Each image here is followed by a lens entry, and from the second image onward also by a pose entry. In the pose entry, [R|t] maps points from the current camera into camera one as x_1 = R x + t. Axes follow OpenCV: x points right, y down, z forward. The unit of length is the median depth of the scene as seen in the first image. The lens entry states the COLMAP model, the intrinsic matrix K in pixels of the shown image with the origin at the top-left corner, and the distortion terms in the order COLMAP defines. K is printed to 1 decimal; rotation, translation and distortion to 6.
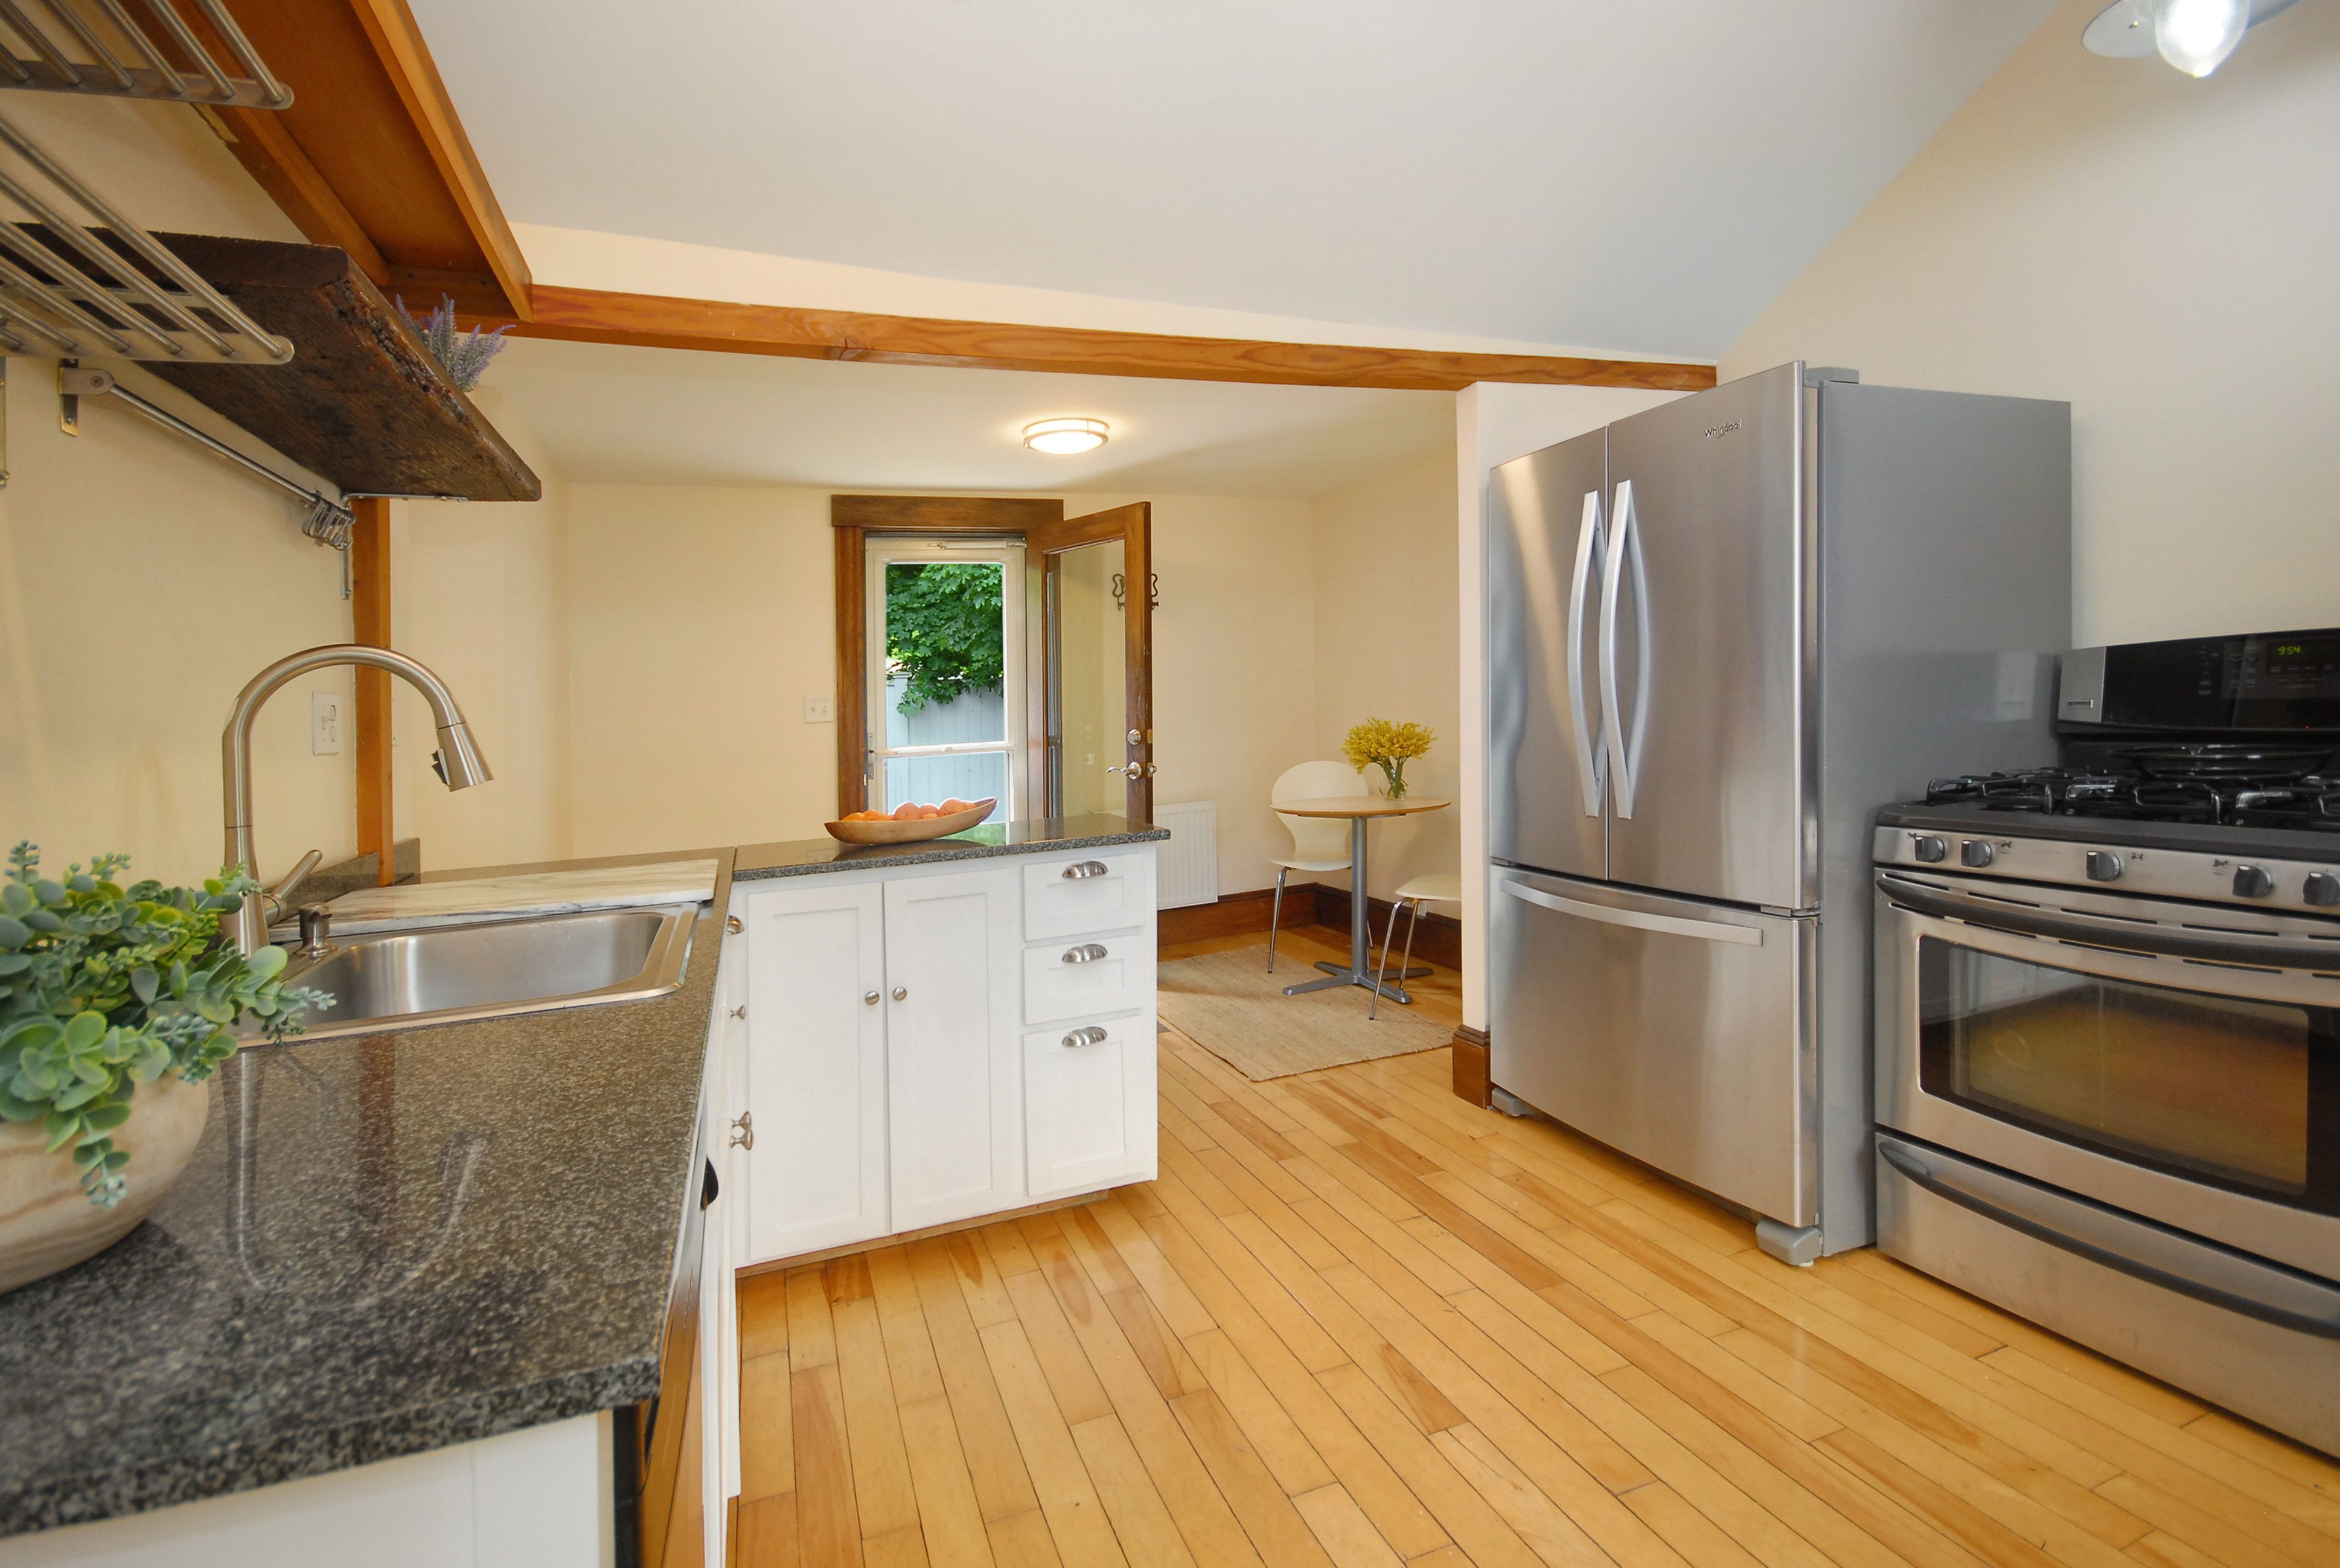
lens RADIAL K [[1036.9, 0, 1143.6], [0, 1036.9, 750.1], [0, 0, 1]] dist [-0.052391, -0.000282]
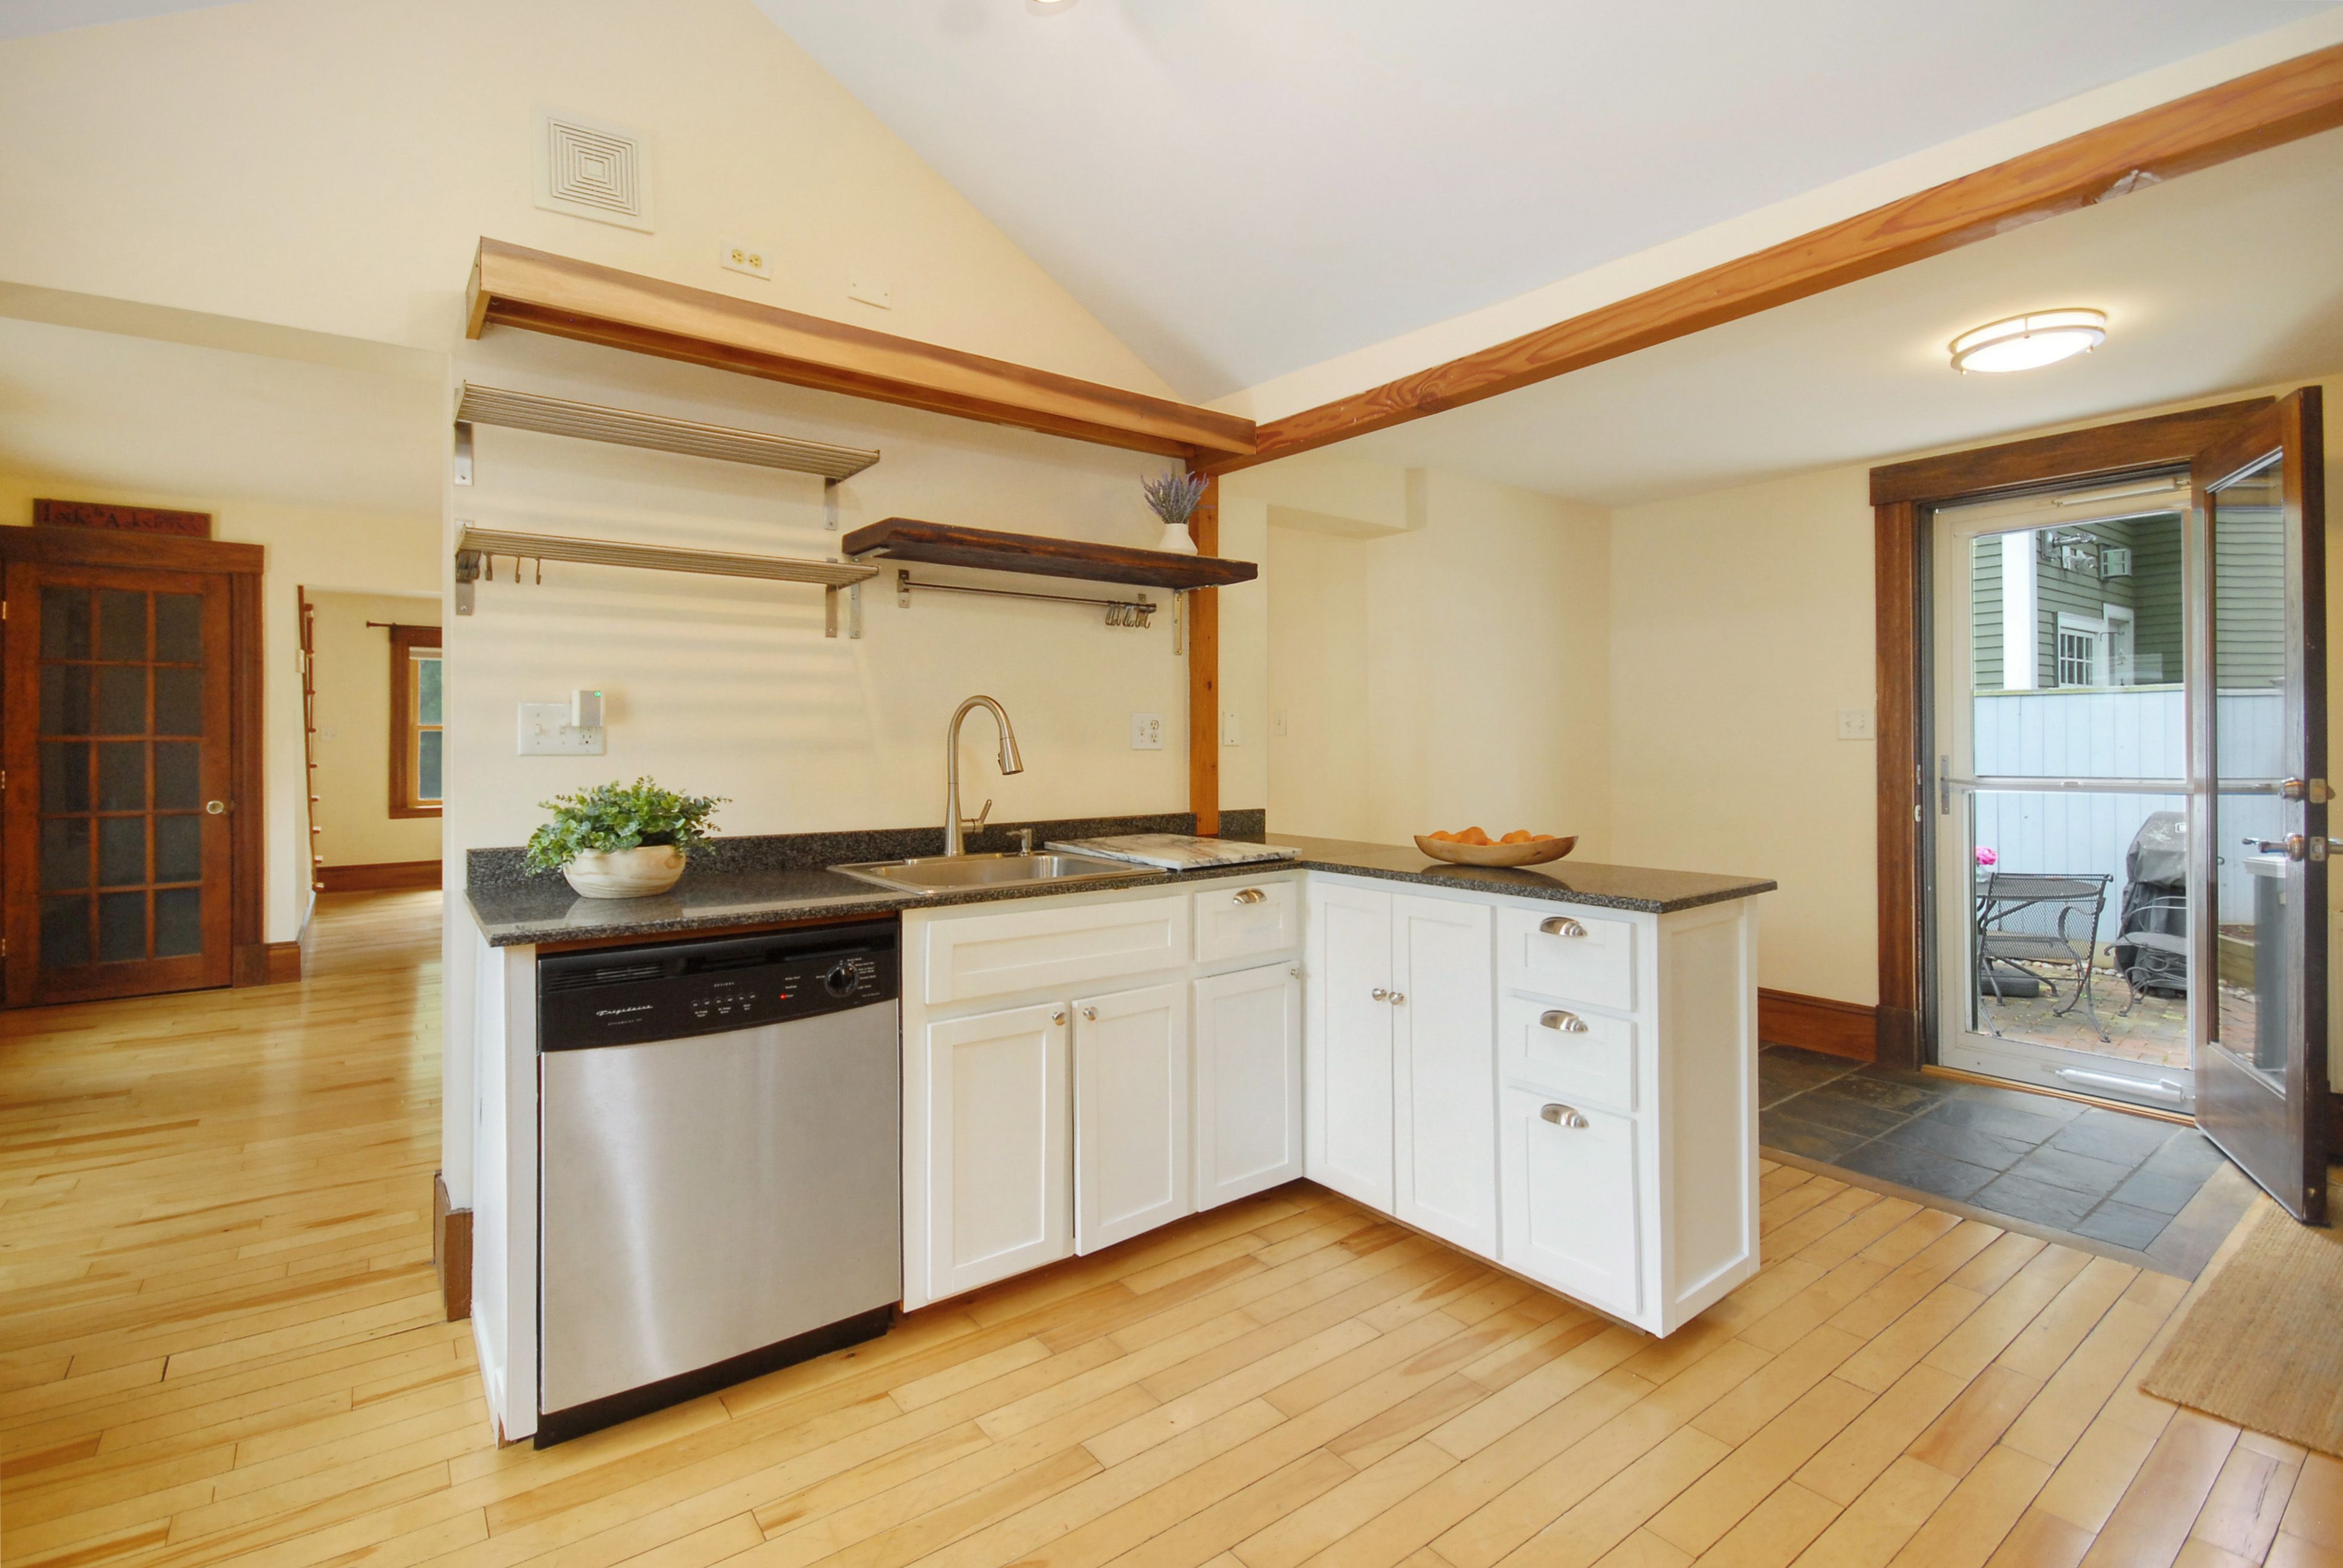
lens RADIAL K [[1072.9, 0, 1164.0], [0, 1072.9, 746.0], [0, 0, 1]] dist [0.001848, -0.010916]
pose [[0.280399, 0.052805, -0.958430, 0.732090], [-0.047582, 0.998023, 0.041066, -0.060507], [0.958704, 0.034089, 0.282357, 0.411451]]
